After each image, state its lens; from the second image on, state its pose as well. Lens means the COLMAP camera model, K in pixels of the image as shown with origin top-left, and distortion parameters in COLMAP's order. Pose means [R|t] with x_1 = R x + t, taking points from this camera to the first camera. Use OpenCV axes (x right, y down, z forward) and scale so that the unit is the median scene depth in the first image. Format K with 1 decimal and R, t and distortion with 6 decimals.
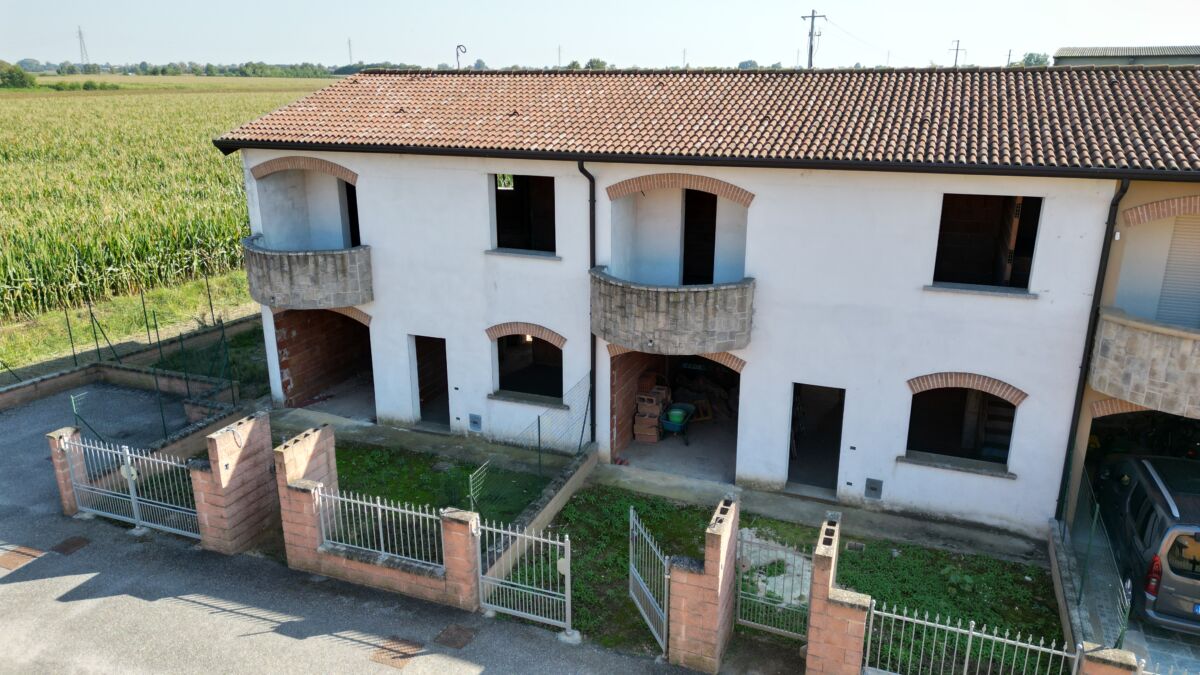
lens RADIAL K [[838.6, 0, 603.9], [0, 838.6, 341.7], [0, 0, 1]] dist [0.063519, -0.055577]
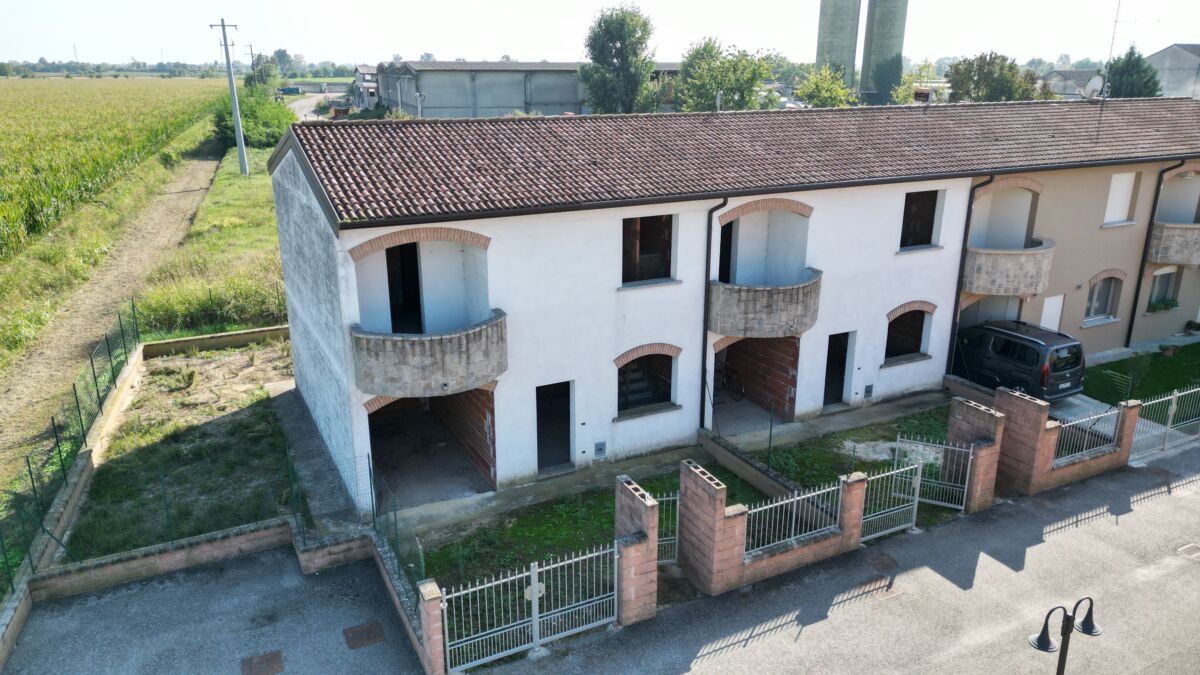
lens RADIAL K [[838.6, 0, 606.0], [0, 838.6, 340.6], [0, 0, 1]] dist [0.063519, -0.055577]
pose [[0.662287, -0.229084, 0.713369, -1.026875], [0.226791, 0.968740, 0.100540, -0.168477], [-0.714102, 0.095200, 0.693539, 0.279184]]
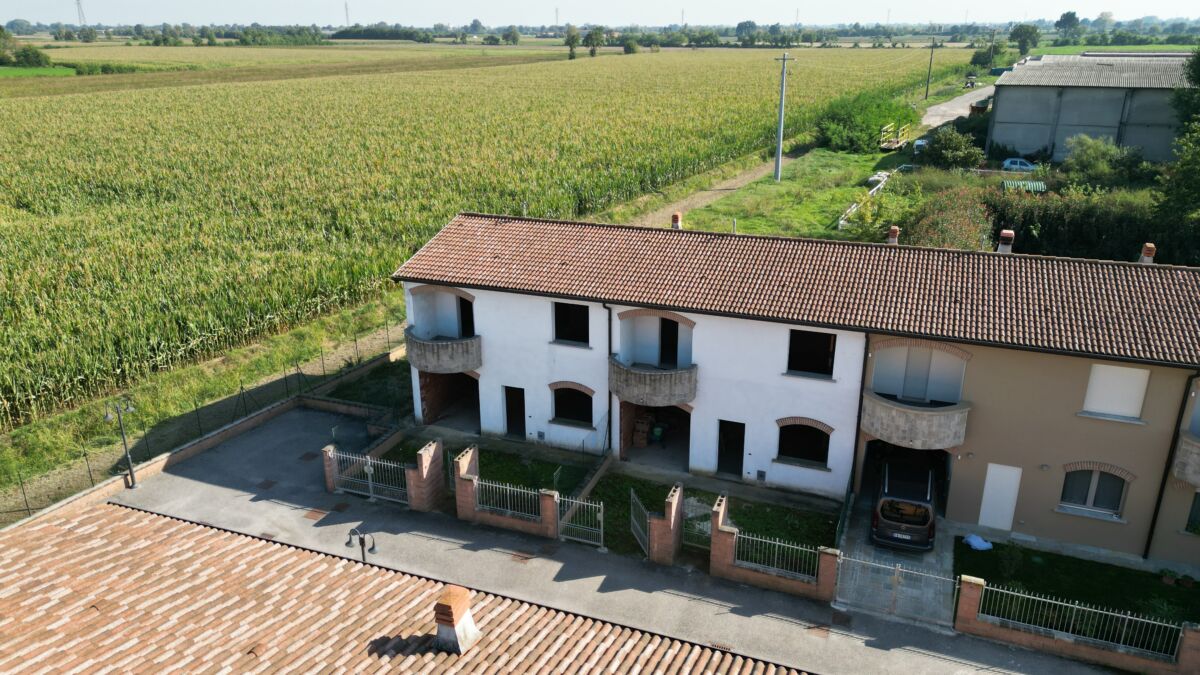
lens RADIAL K [[838.6, 0, 602.7], [0, 838.6, 338.5], [0, 0, 1]] dist [0.063519, -0.055577]
pose [[0.999991, -0.004201, 0.000656, -0.030709], [0.004169, 0.999073, 0.042838, -0.207227], [-0.000835, -0.042835, 0.999082, -0.833538]]
